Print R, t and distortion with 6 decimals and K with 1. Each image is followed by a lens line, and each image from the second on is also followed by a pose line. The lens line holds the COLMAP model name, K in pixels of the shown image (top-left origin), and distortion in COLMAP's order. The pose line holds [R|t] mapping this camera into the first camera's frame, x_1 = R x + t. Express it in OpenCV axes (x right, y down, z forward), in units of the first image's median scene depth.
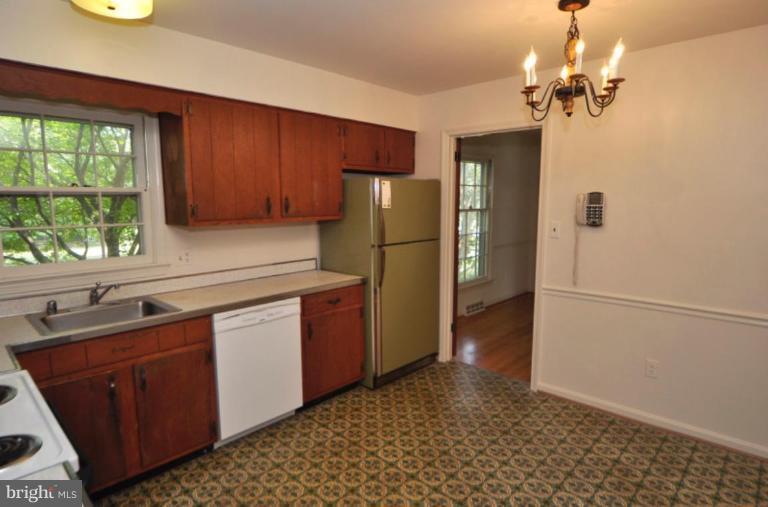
lens RADIAL K [[427.9, 0, 381.8], [0, 427.9, 252.3], [0, 0, 1]] dist [-0.001645, 0.000156]
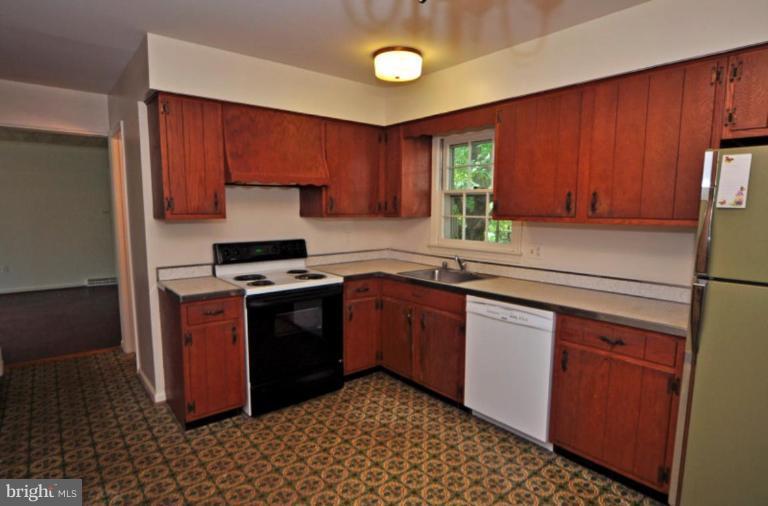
lens RADIAL K [[427.9, 0, 381.7], [0, 427.9, 255.7], [0, 0, 1]] dist [-0.001645, 0.000156]
pose [[-0.124642, 0.115196, -0.985492, 0.693694], [-0.124962, 0.983506, 0.130768, -0.074968], [0.984301, 0.139449, -0.108191, 0.793663]]
